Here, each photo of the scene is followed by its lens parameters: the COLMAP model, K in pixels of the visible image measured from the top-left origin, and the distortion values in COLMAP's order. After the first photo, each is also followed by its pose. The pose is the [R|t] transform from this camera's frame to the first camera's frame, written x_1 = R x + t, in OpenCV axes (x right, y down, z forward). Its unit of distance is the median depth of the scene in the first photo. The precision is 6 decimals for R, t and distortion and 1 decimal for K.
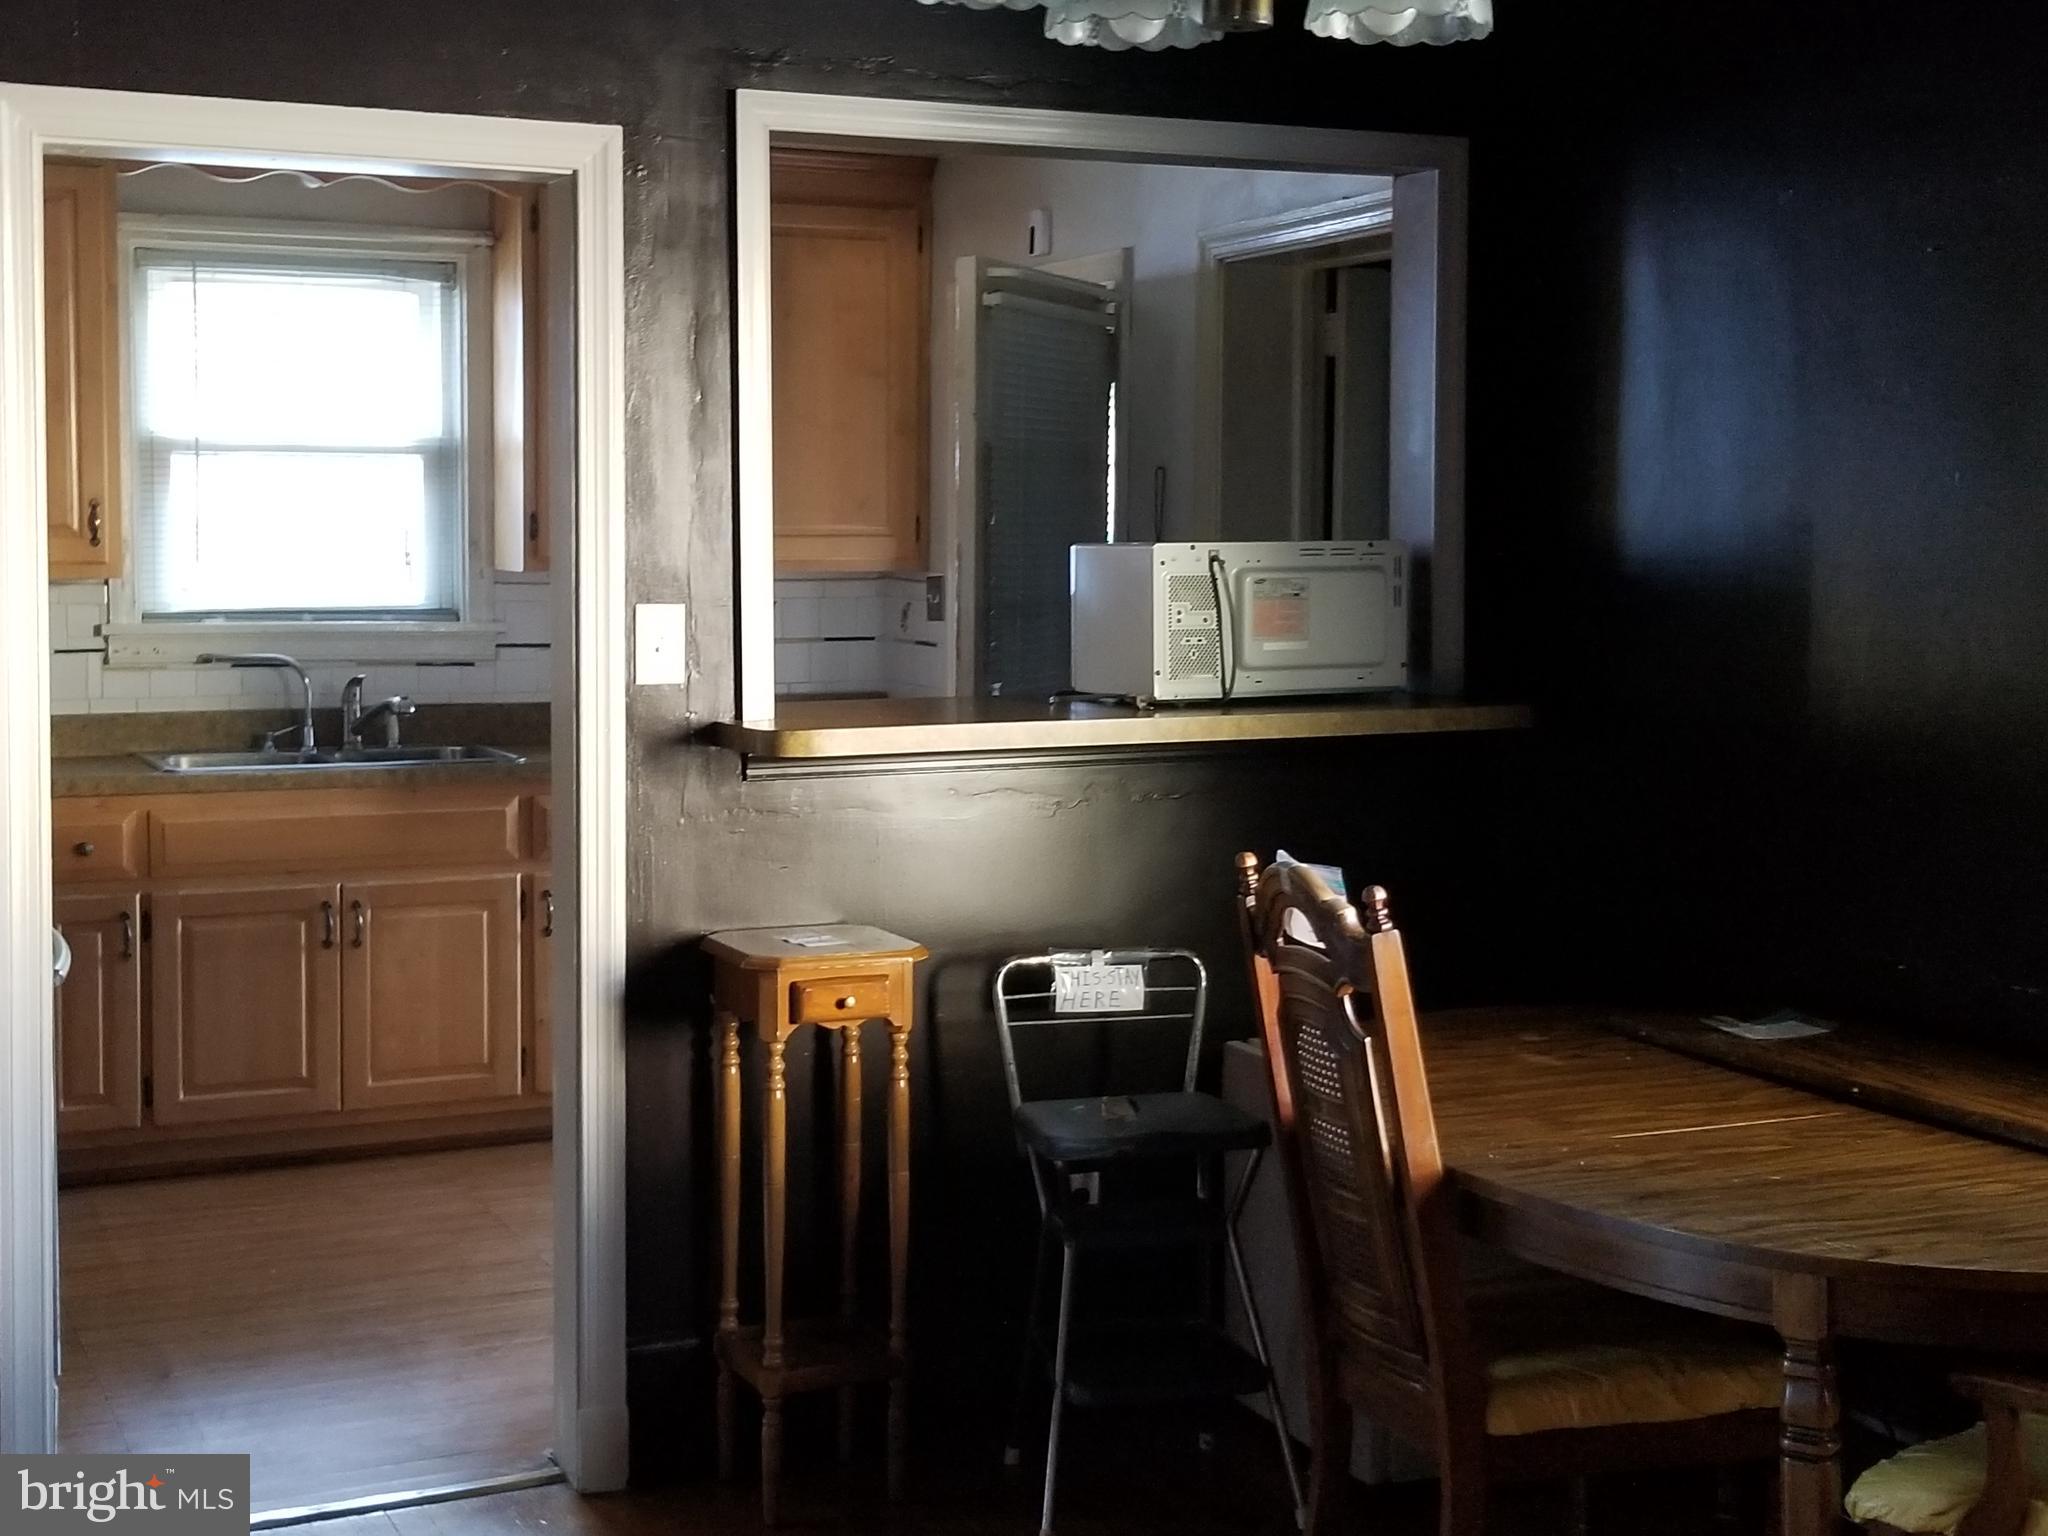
lens RADIAL K [[2800.7, 0, 961.9], [0, 2800.7, 689.3], [0, 0, 1]] dist [0.156469, -0.401236]
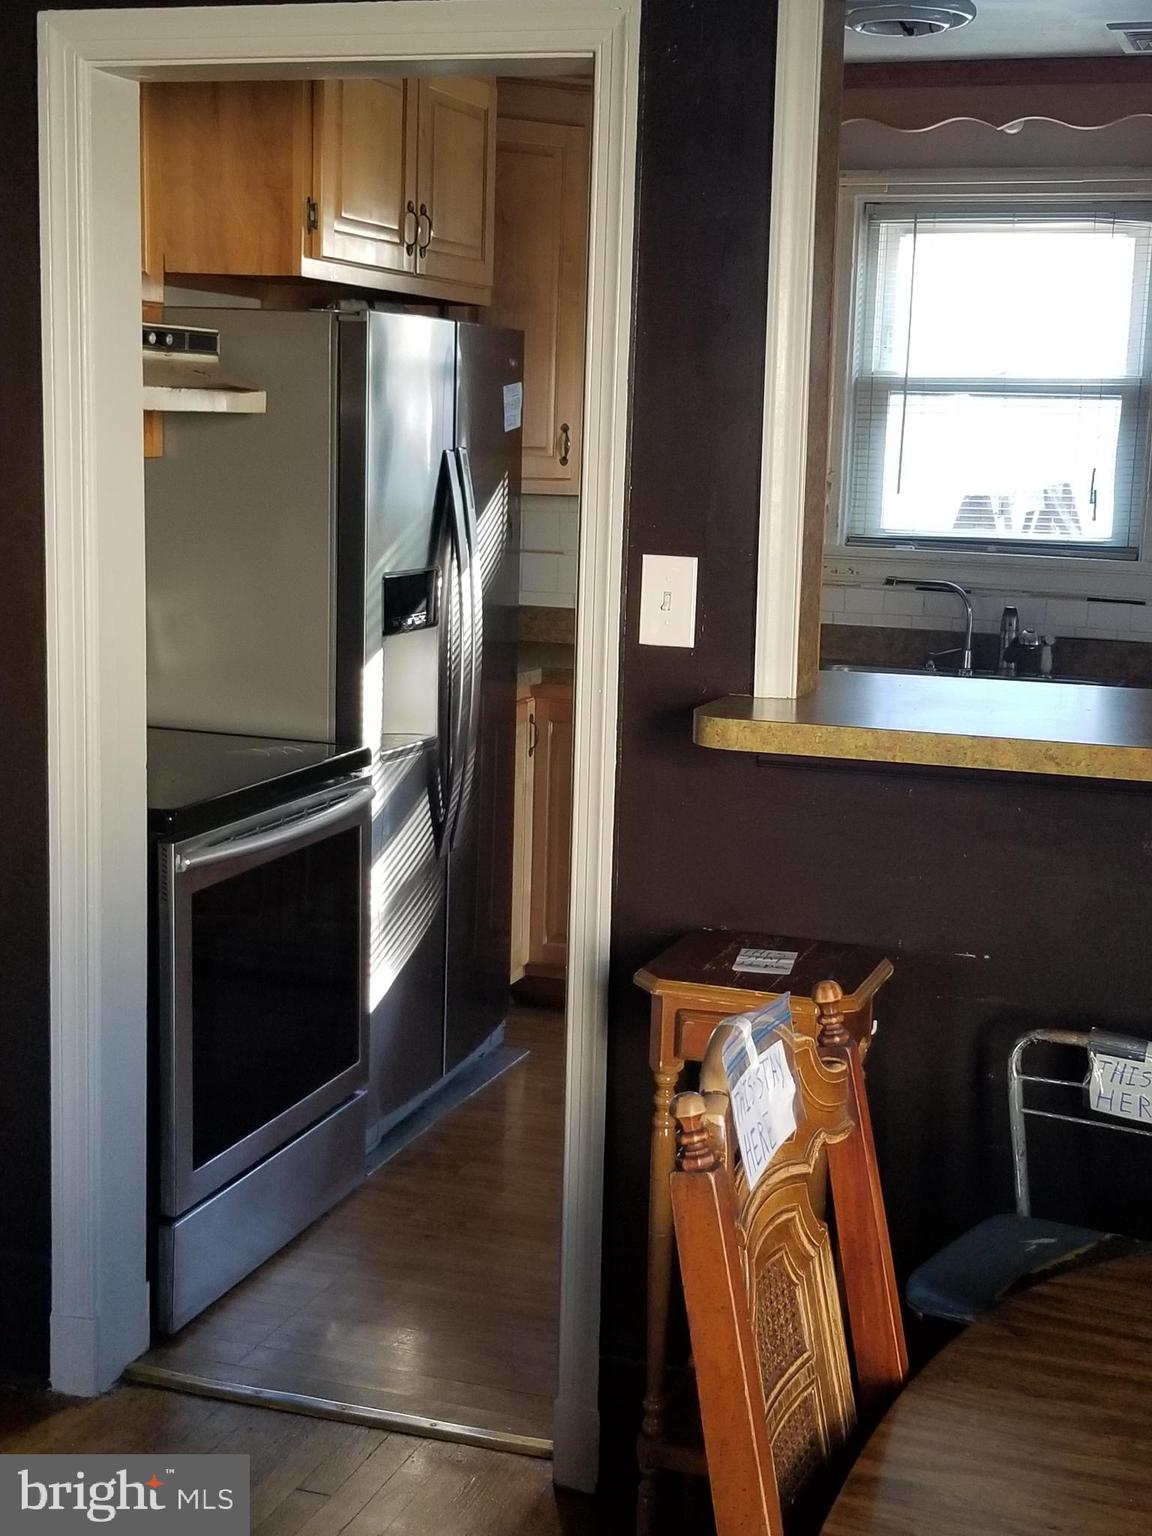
lens RADIAL K [[2100.5, 0, 576.0], [0, 2100.5, 768.0], [0, 0, 1]] dist [0.156469, -0.401236]
pose [[0.748268, 0.130800, -0.650374, 0.198225], [-0.074535, 0.990738, 0.113498, -0.023878], [0.659196, -0.036451, 0.751087, 0.307129]]
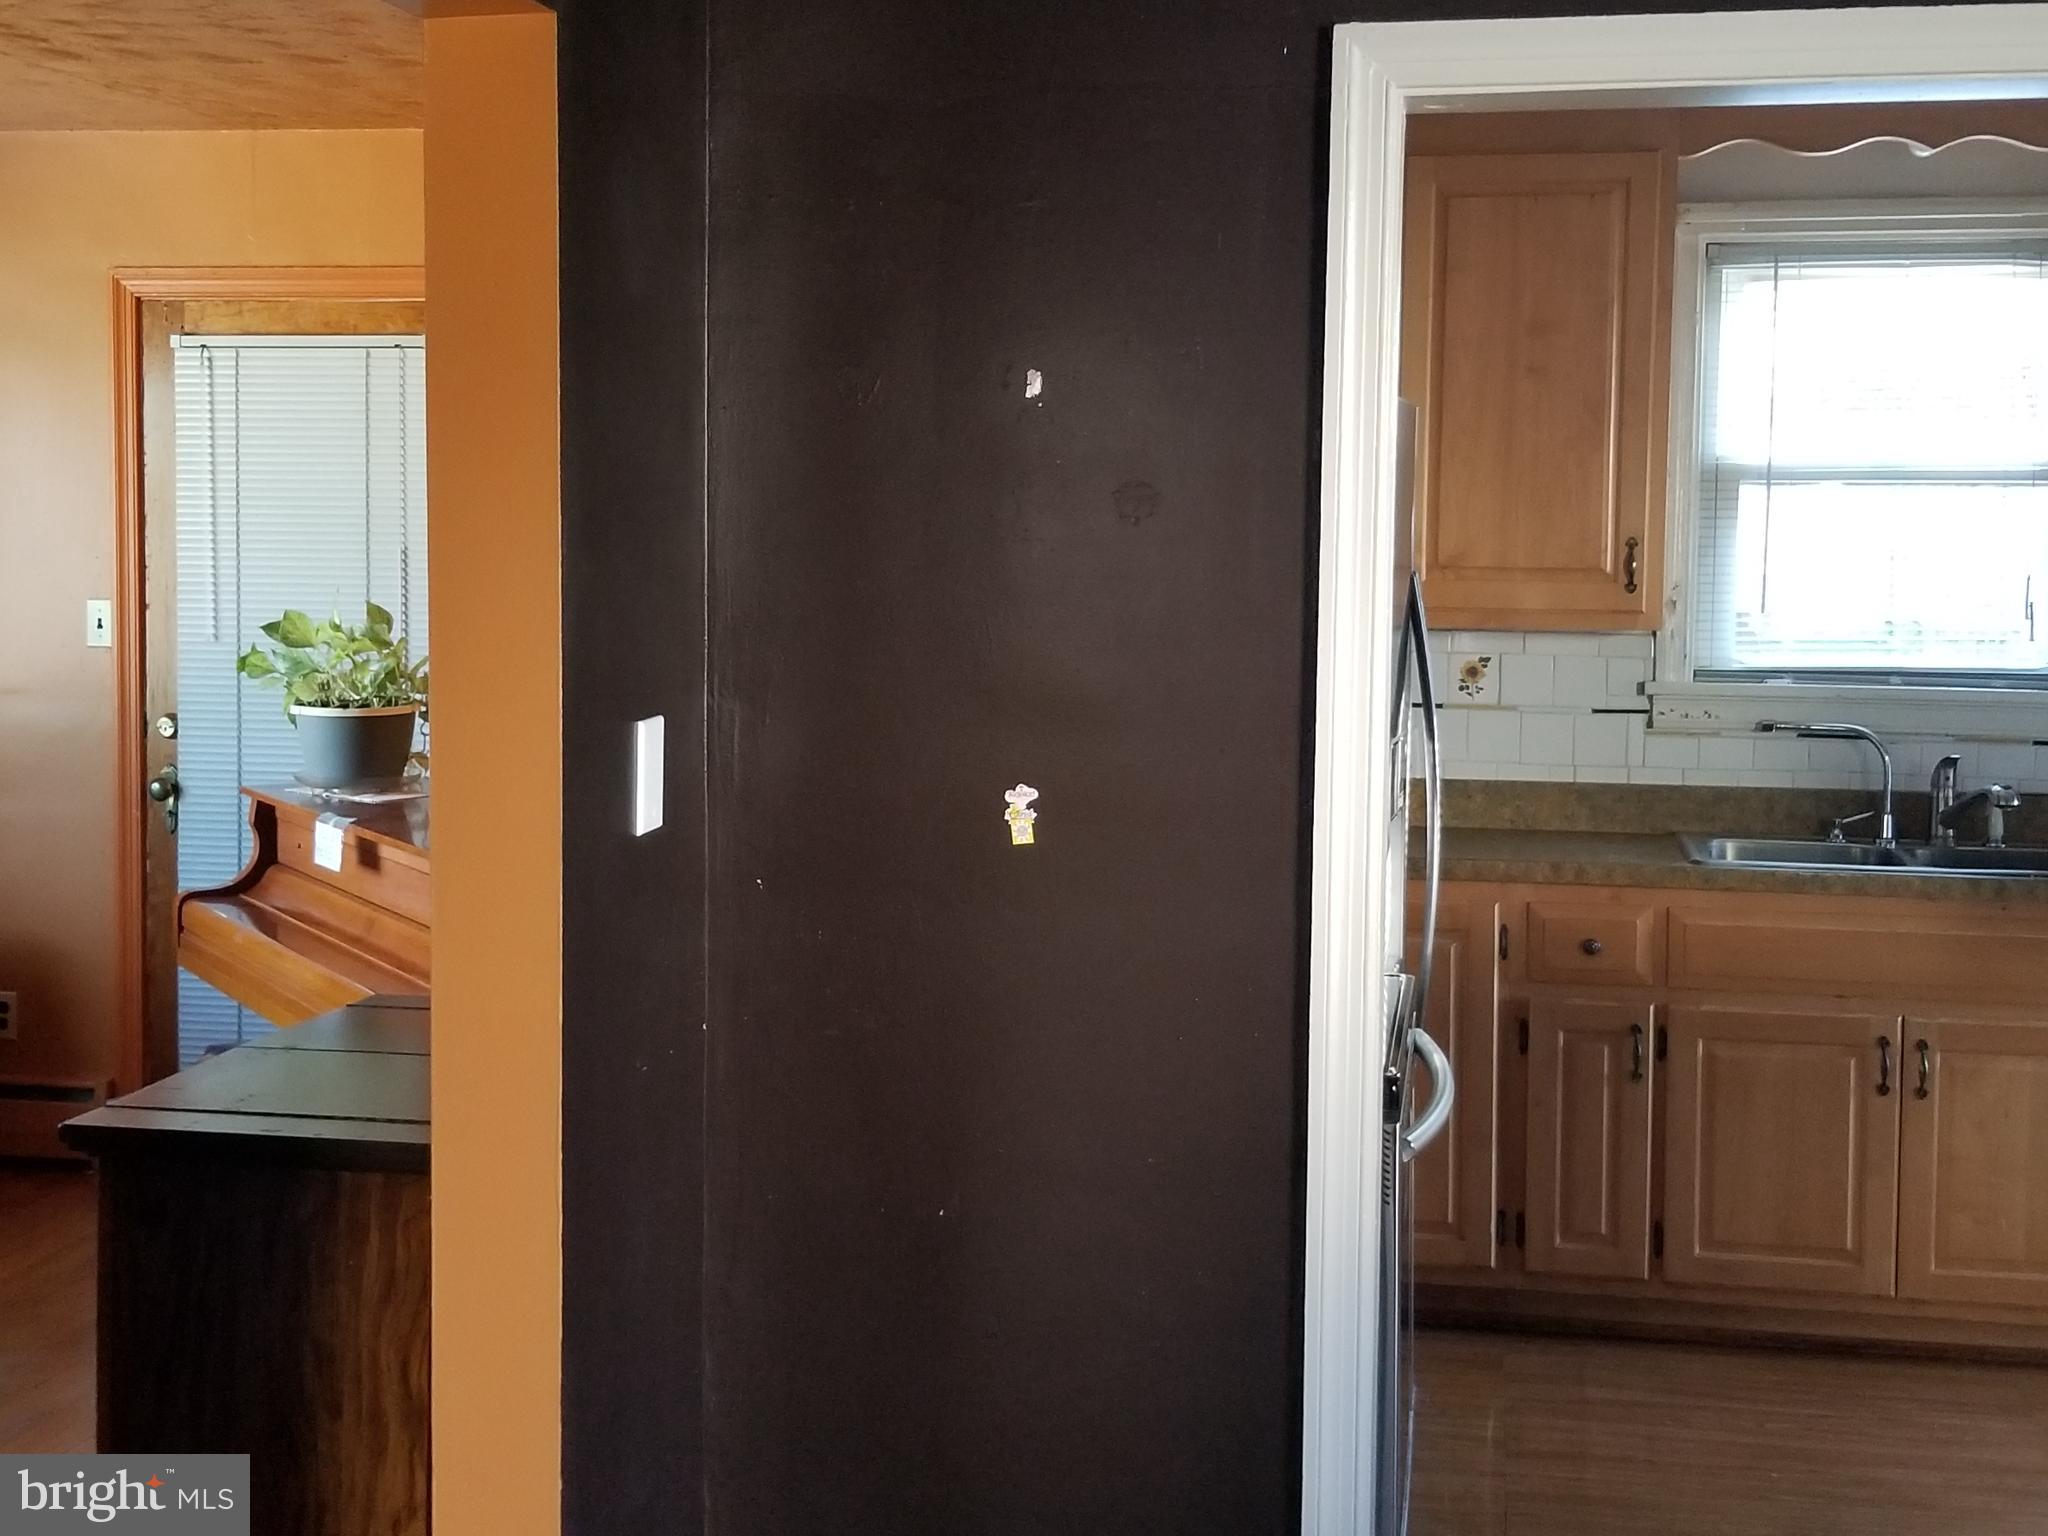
lens RADIAL K [[2800.7, 0, 961.9], [0, 2800.7, 689.3], [0, 0, 1]] dist [0.156469, -0.401236]
pose [[0.822916, 0.039059, -0.566819, 0.013755], [-0.043170, 0.999049, 0.006170, -0.017404], [0.566521, 0.019392, 0.823819, 0.176191]]
